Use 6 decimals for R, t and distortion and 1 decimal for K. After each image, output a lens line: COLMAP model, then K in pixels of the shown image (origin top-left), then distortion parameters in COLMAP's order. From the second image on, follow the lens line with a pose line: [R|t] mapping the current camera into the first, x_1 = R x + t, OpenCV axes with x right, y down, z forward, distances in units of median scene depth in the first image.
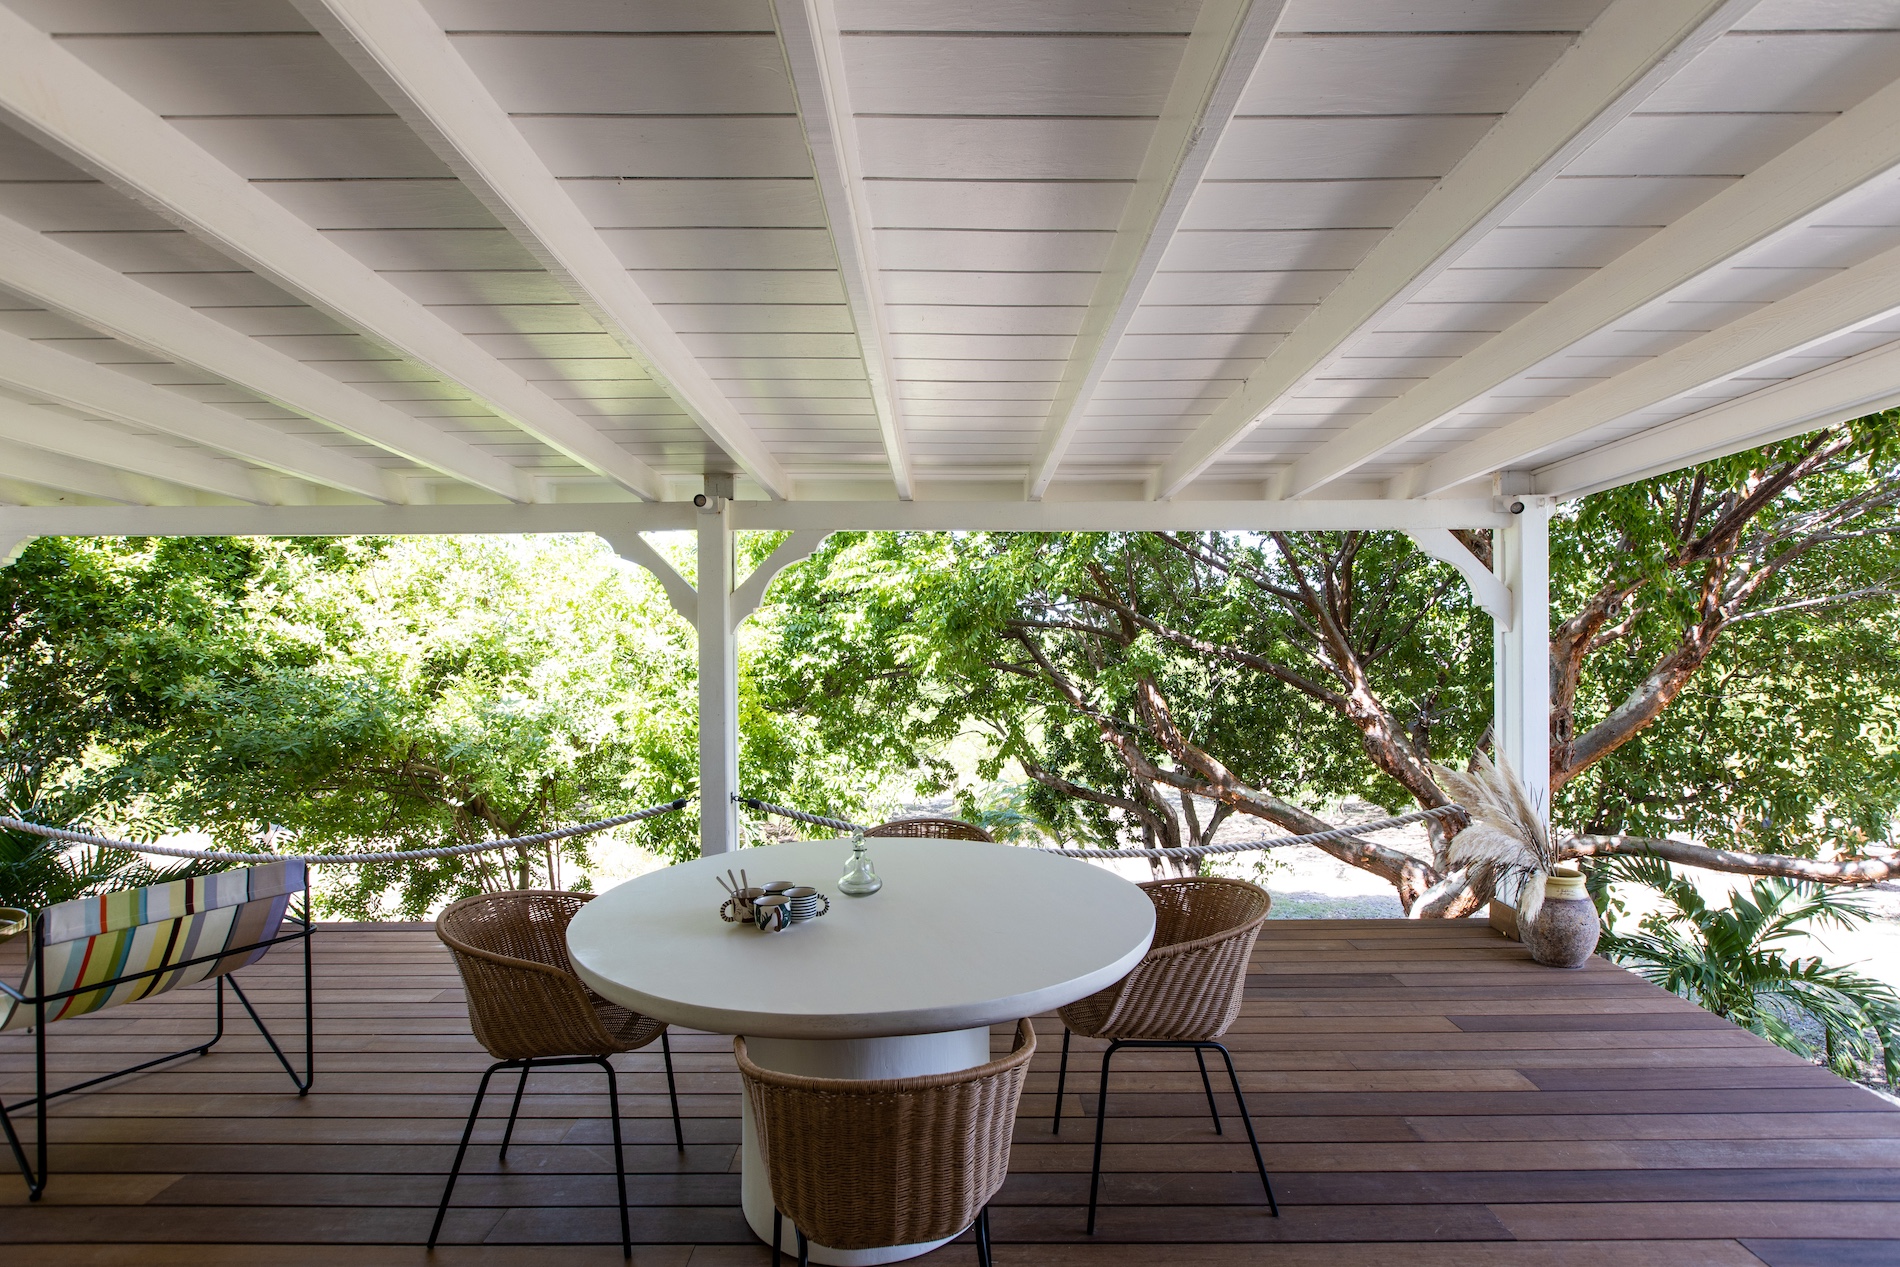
lens RADIAL K [[902.2, 0, 955.4], [0, 902.2, 647.6], [0, 0, 1]] dist [-0.015454, 0.000587]
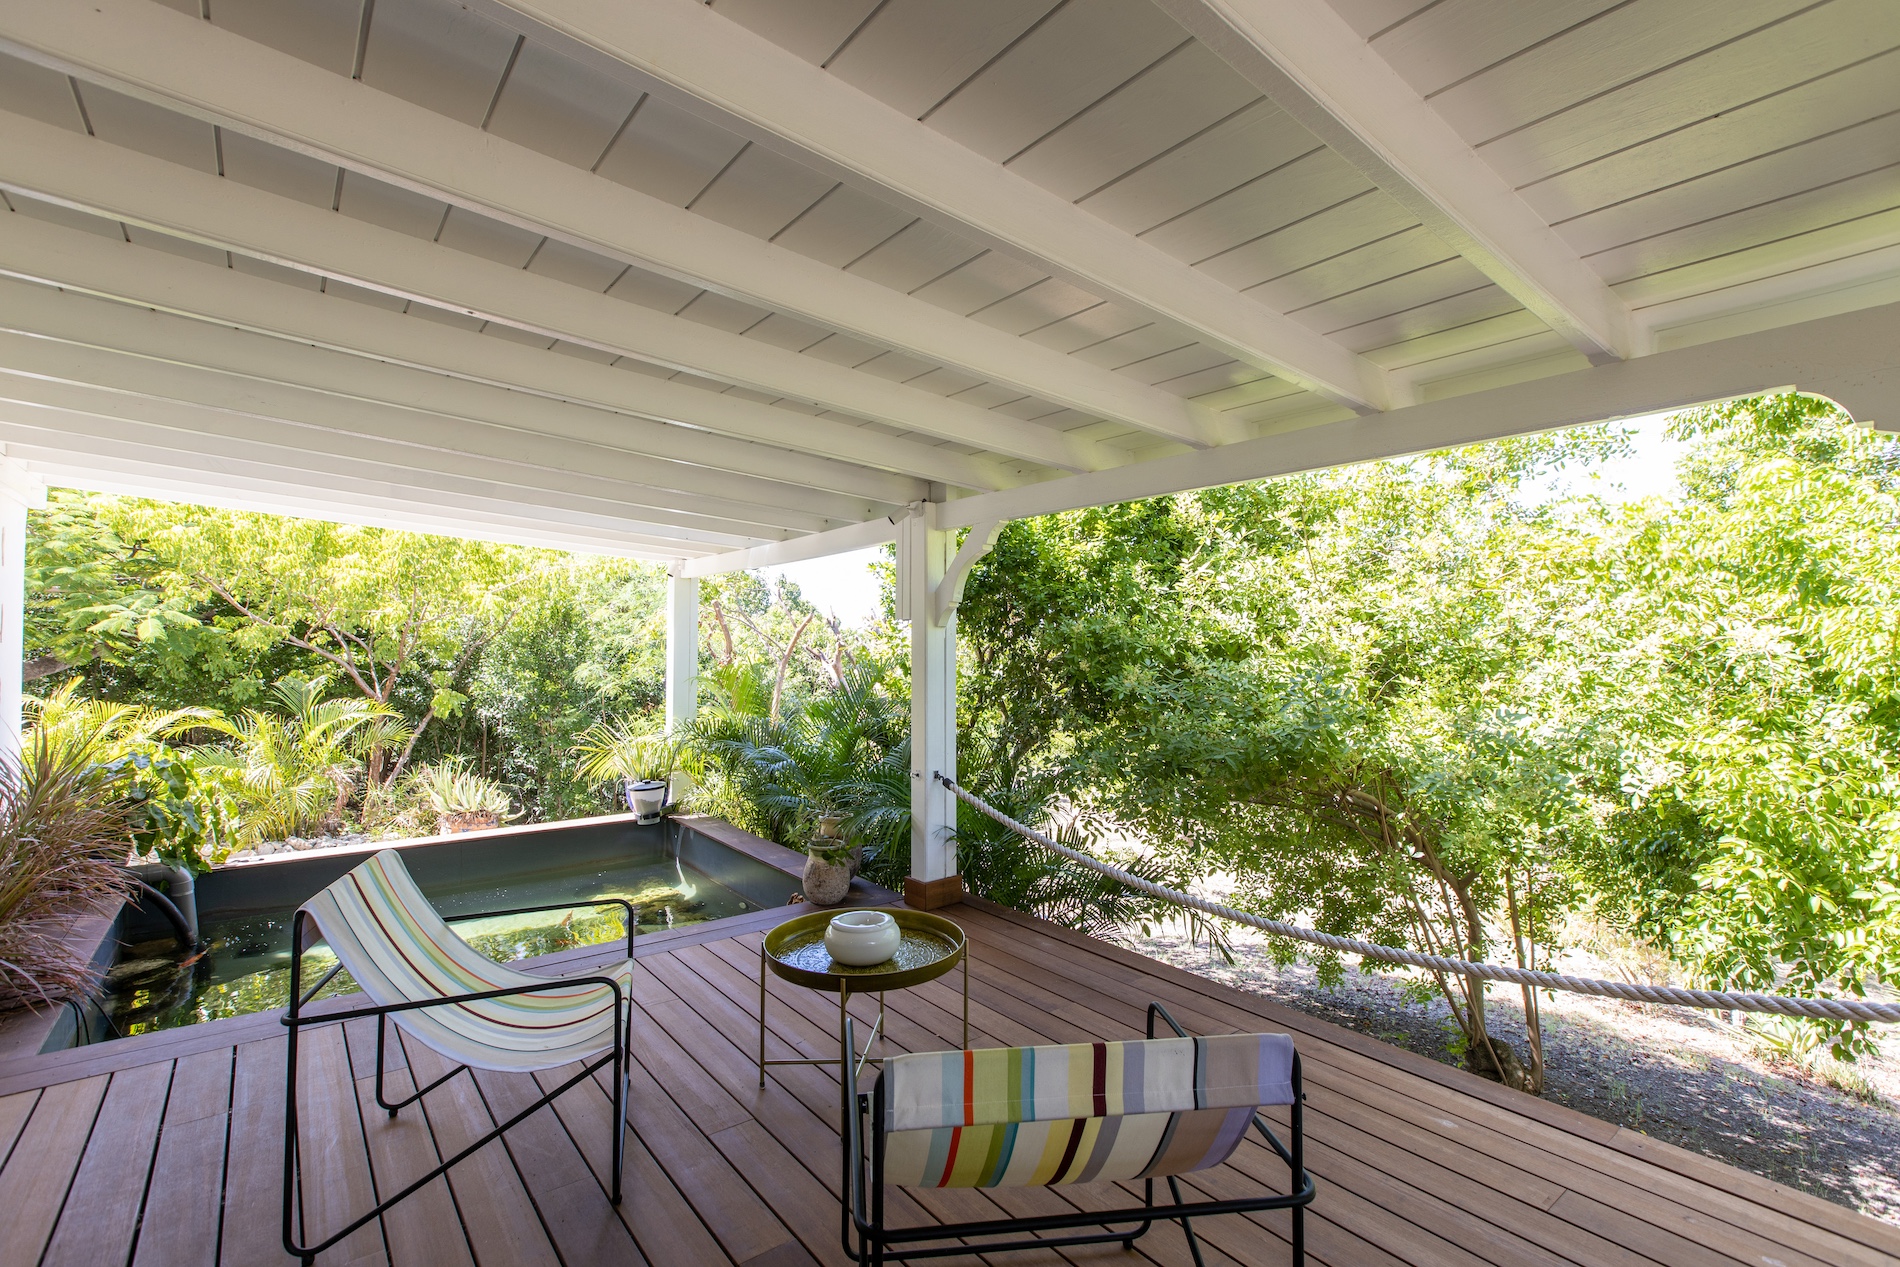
lens RADIAL K [[872.7, 0, 952.6], [0, 872.7, 644.0], [0, 0, 1]] dist [0.005710, -0.000026]
pose [[0.608087, 0.003172, -0.793864, -0.242018], [-0.017121, 0.999812, -0.009120, 0.018434], [0.793685, 0.019137, 0.608027, 0.293194]]
